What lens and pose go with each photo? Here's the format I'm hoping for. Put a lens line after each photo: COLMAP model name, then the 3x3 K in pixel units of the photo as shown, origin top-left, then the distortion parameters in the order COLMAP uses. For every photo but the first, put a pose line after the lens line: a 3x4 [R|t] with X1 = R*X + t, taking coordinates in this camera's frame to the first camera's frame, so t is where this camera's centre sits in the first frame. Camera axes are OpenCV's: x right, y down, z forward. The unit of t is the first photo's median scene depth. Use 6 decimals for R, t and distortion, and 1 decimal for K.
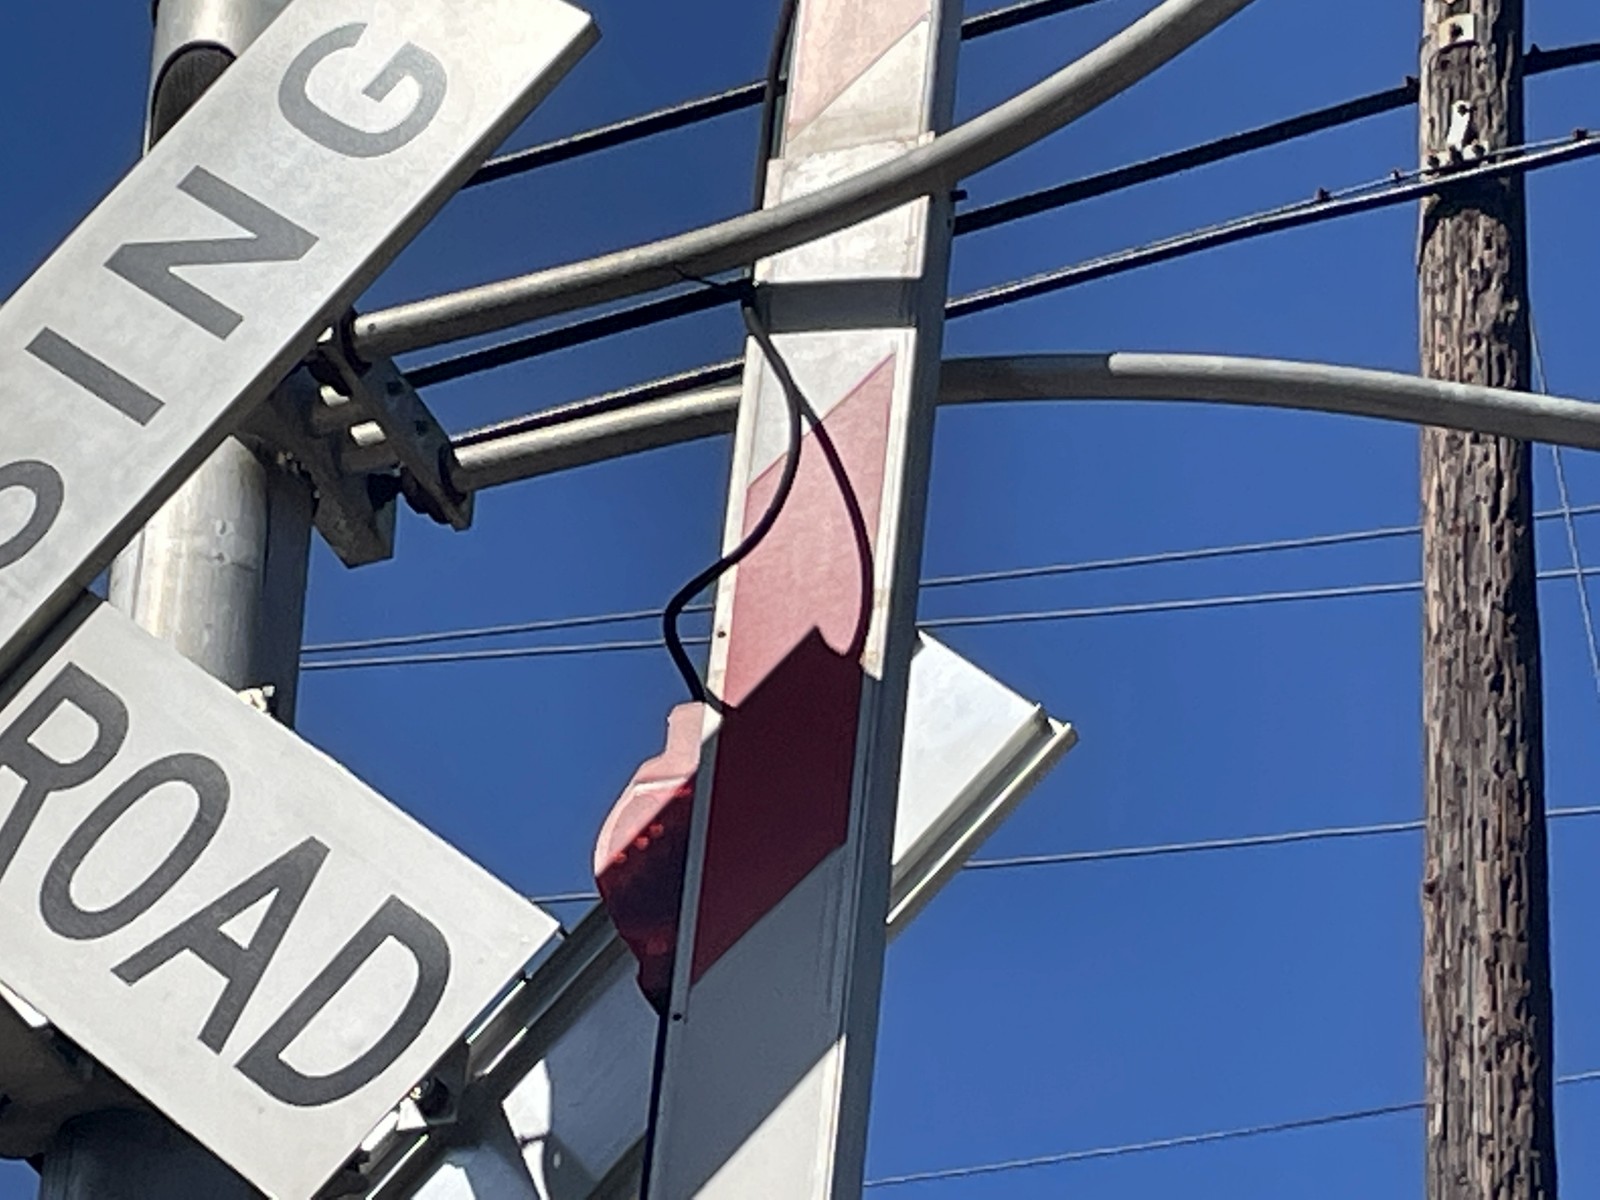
lens RADIAL K [[6128.1, 0, 800.0], [0, 6128.1, 600.0], [0, 0, 1]] dist [0.211371, 4.732925]
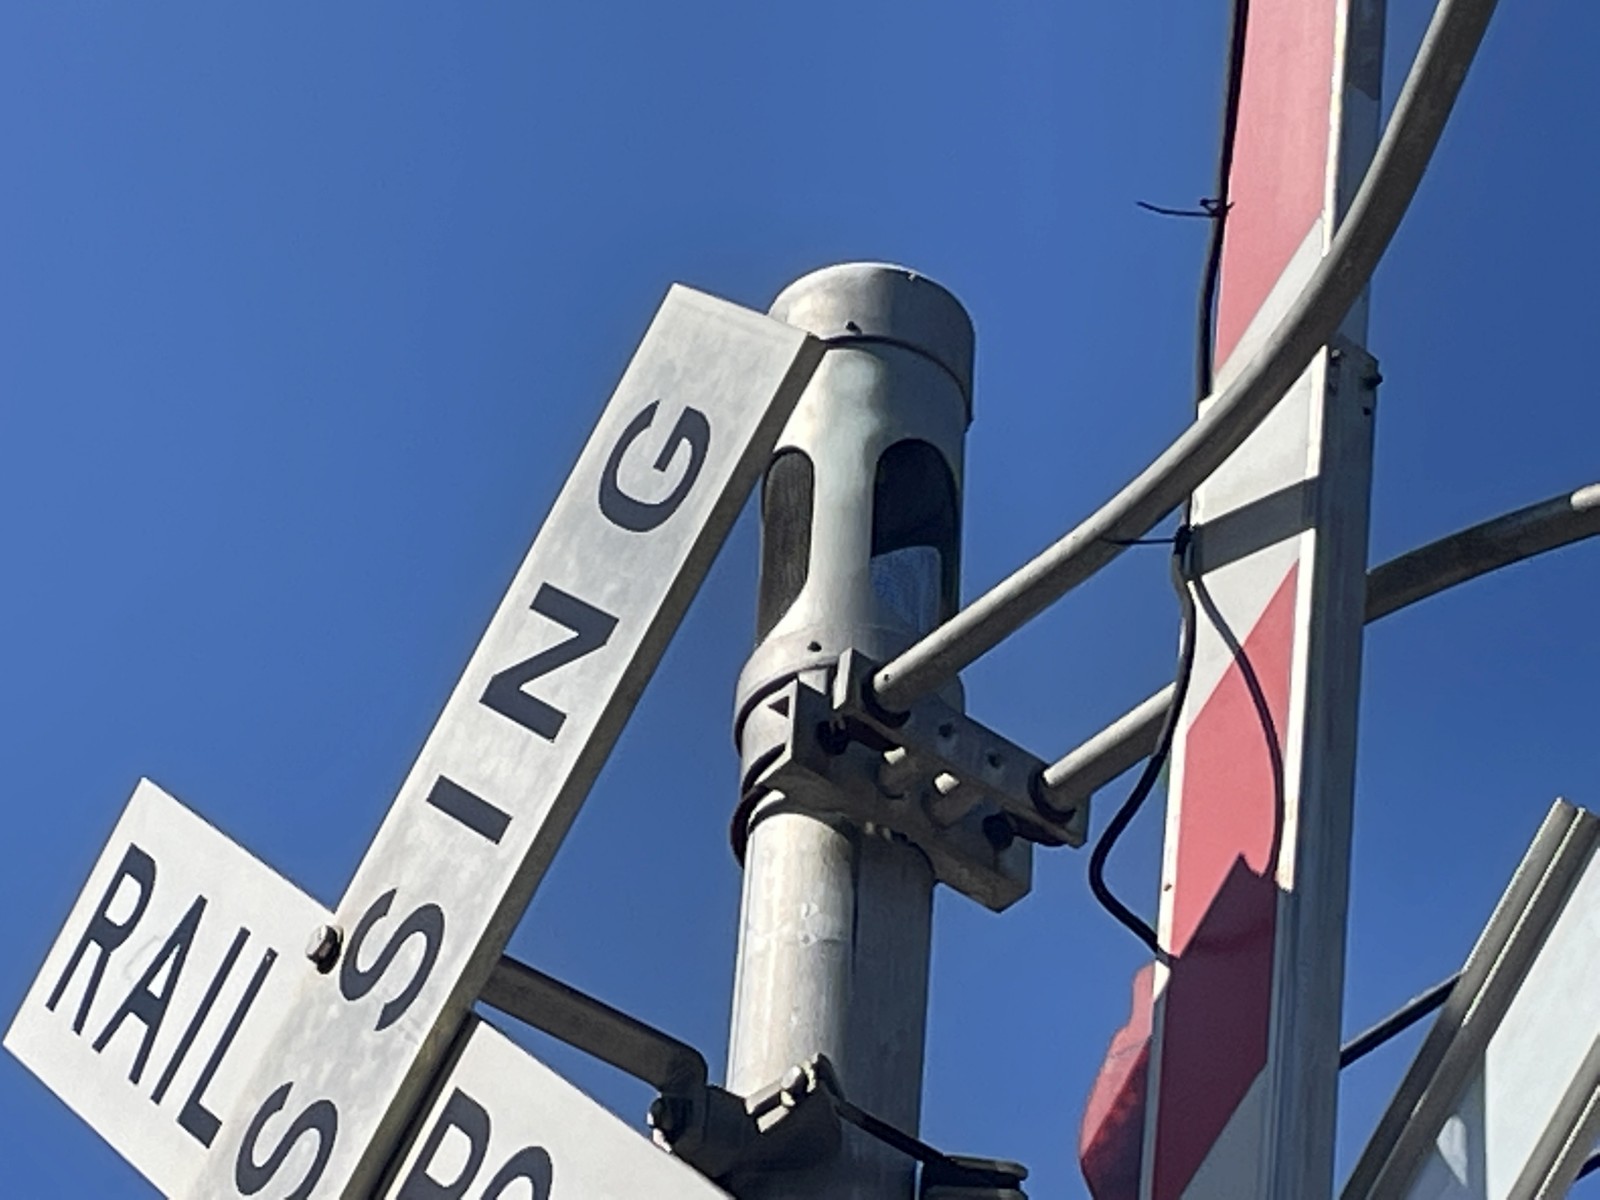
lens RADIAL K [[6128.1, 0, 800.0], [0, 6128.1, 600.0], [0, 0, 1]] dist [0.211371, 4.732925]
pose [[0.878098, -0.281892, -0.386629, 0.316485], [0.250175, 0.959268, -0.131216, 0.072974], [0.407869, 0.018495, 0.912853, 0.078645]]
